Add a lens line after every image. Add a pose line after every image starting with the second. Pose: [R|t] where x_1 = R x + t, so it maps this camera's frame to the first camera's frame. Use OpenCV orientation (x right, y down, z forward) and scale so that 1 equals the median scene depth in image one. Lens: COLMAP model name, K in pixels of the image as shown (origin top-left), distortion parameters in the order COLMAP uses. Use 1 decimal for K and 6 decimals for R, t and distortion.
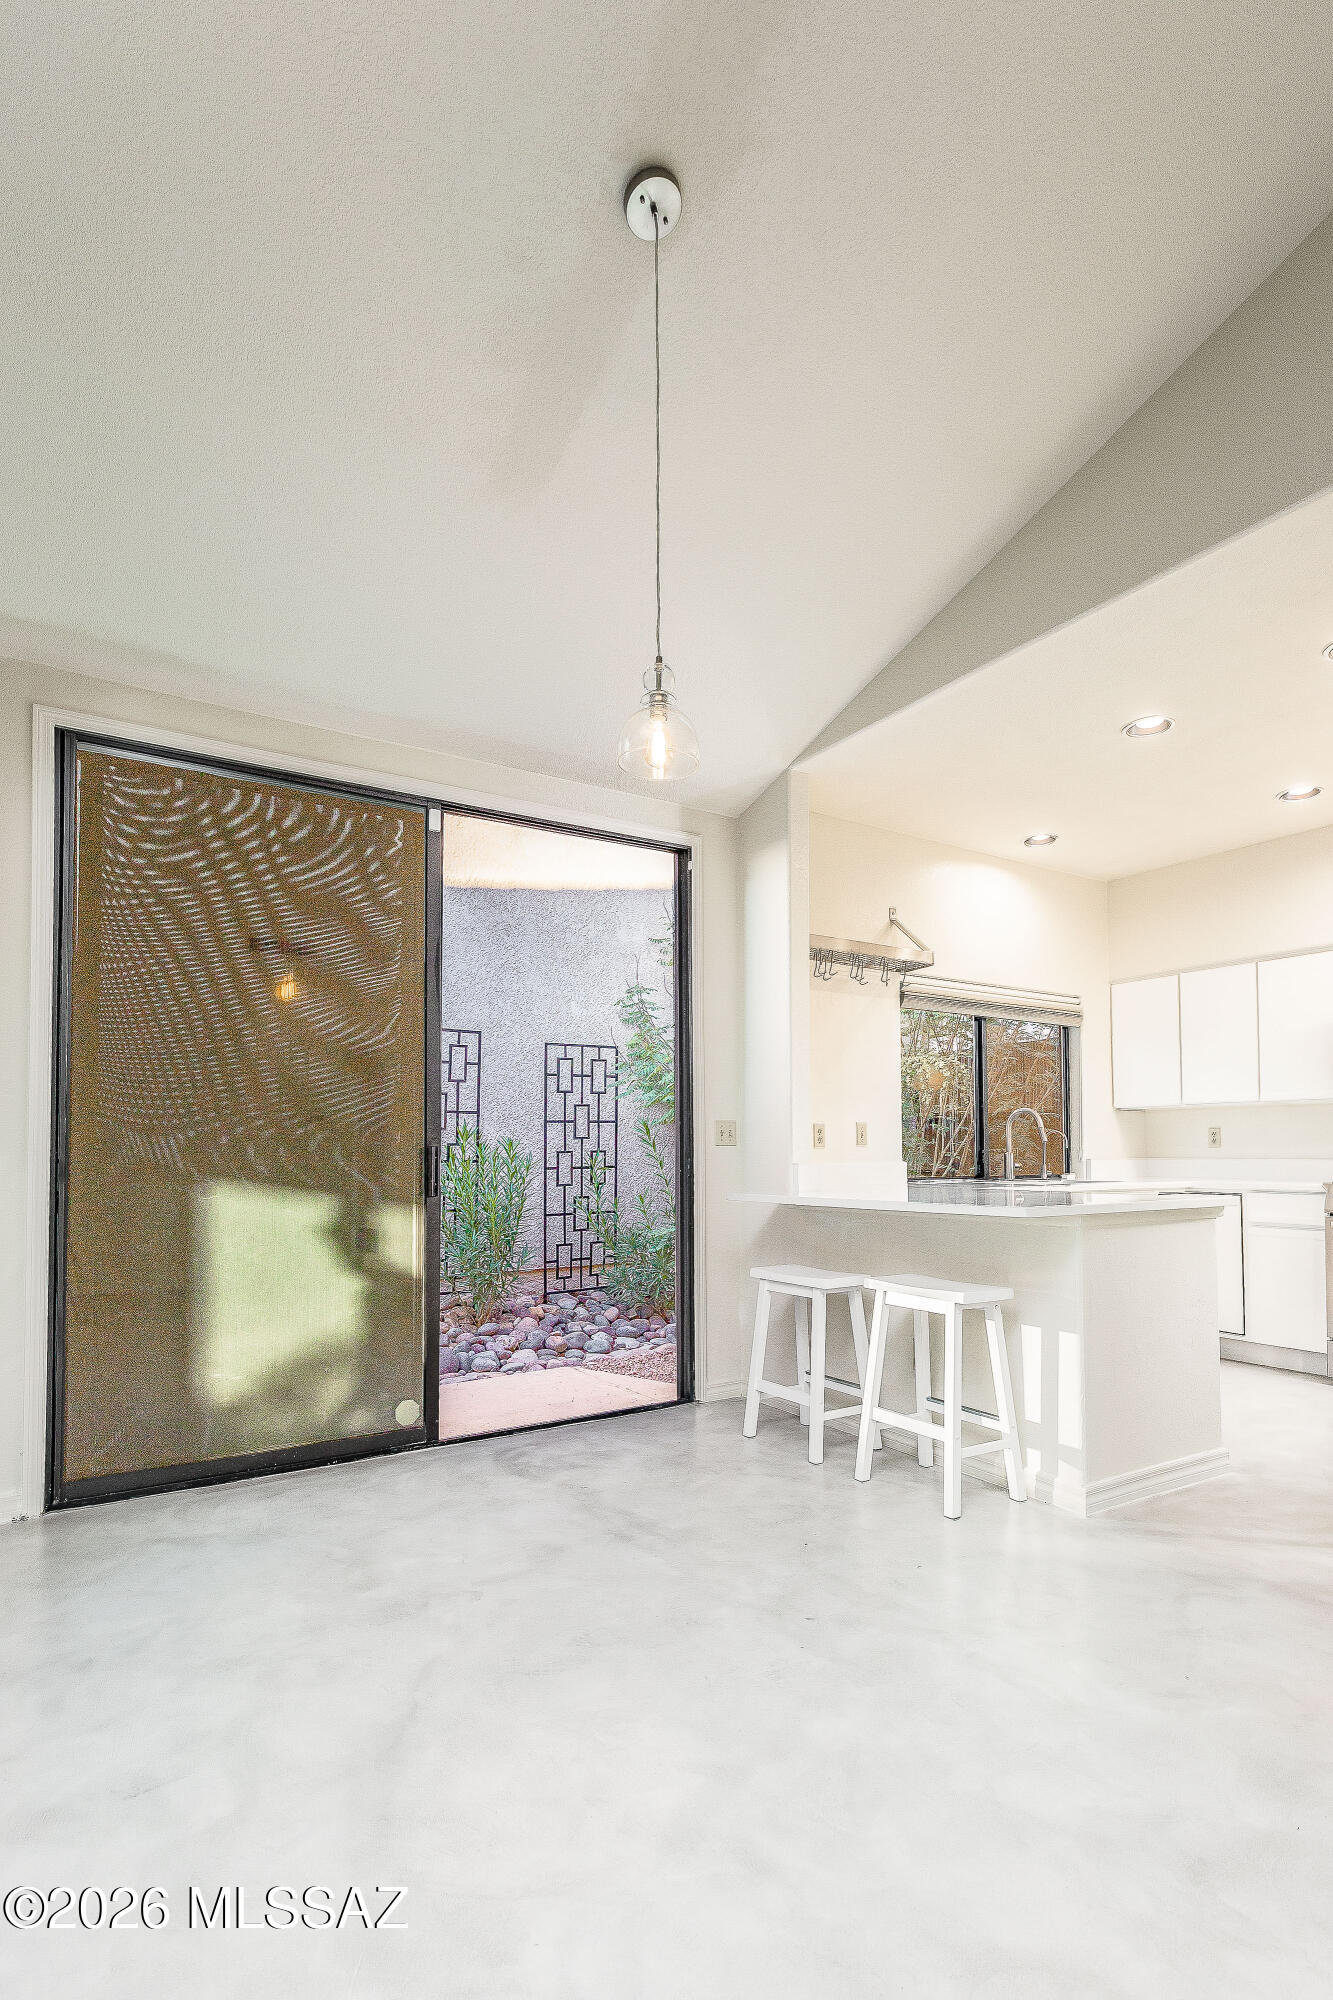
lens RADIAL K [[983.7, 0, 654.3], [0, 983.7, 1122.4], [0, 0, 1]] dist [0.006489, 0.000075]
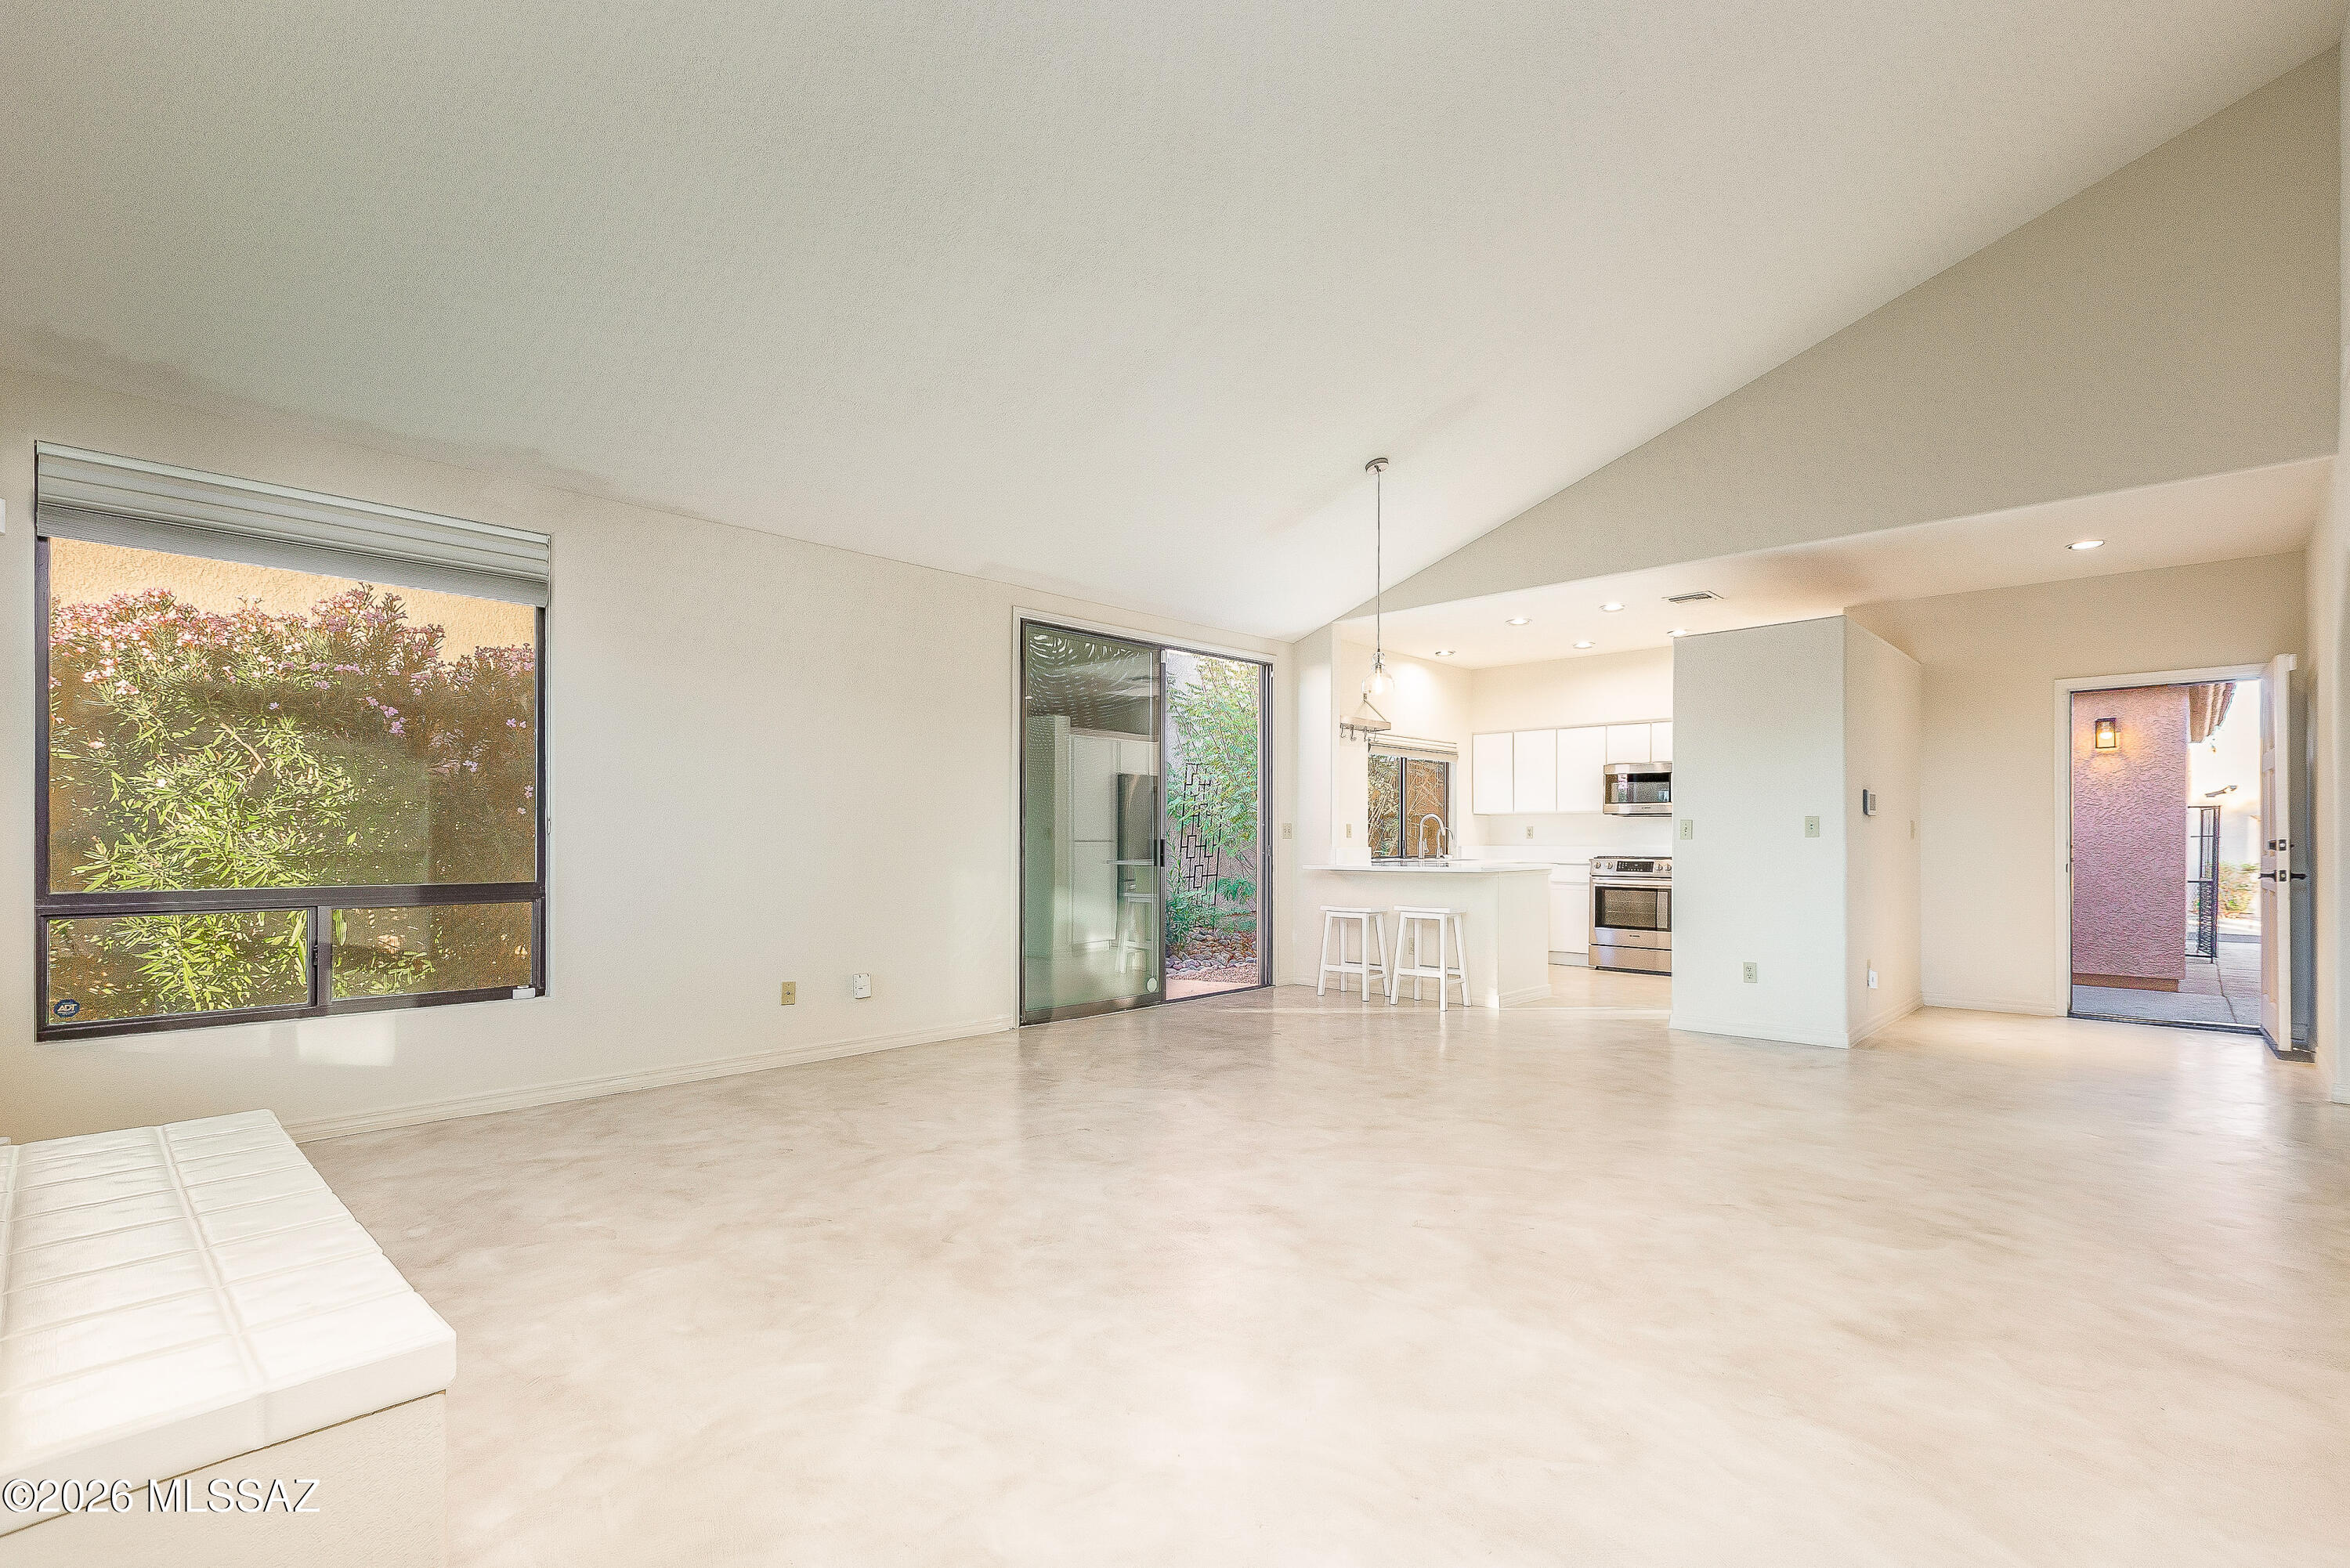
lens RADIAL K [[1080.1, 0, 1181.0], [0, 1080.1, 829.4], [0, 0, 1]] dist [-0.000940, -0.000085]
pose [[0.968117, 0.003613, 0.250473, -0.505264], [-0.009375, 0.999718, 0.021817, -0.026741], [-0.250323, -0.023470, 0.967878, -0.676865]]
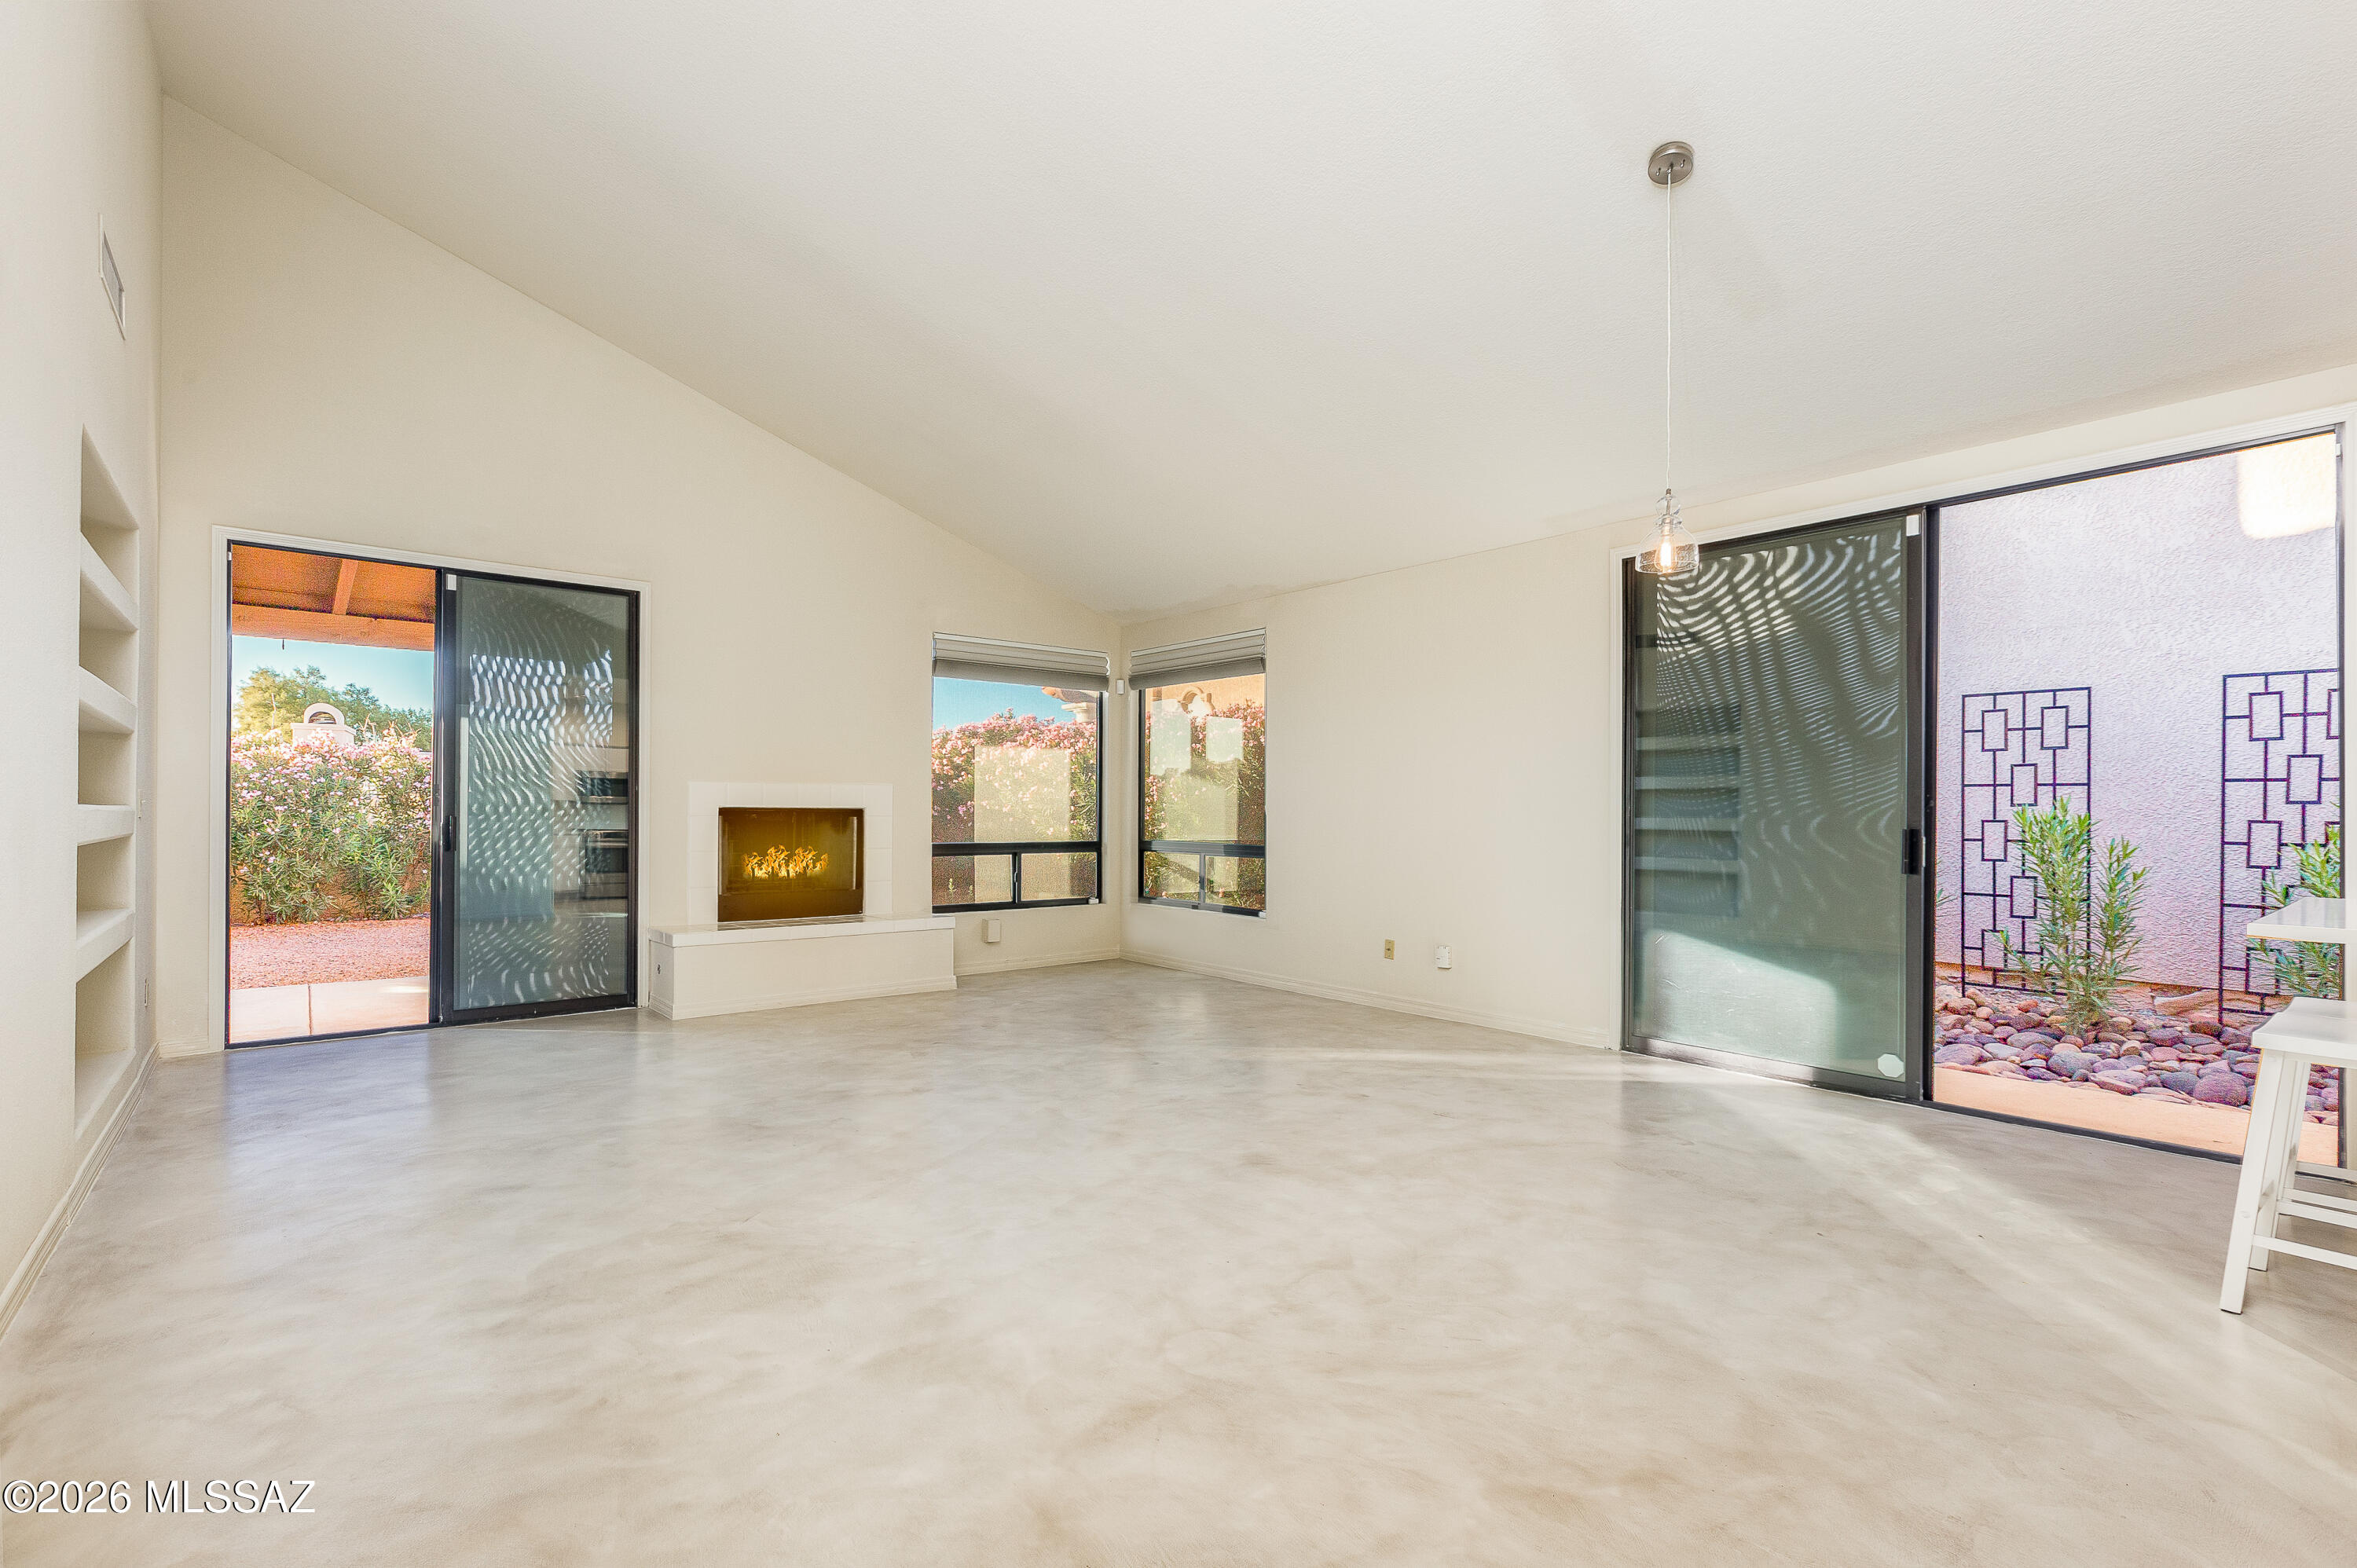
lens RADIAL K [[1064.3, 0, 1180.7], [0, 1064.3, 801.8], [0, 0, 1]] dist [0.005595, 0.000414]
pose [[0.133049, -0.008010, -0.991077, 0.607649], [0.023926, 0.999702, -0.004867, -0.013043], [0.990821, -0.023065, 0.133201, 0.035961]]
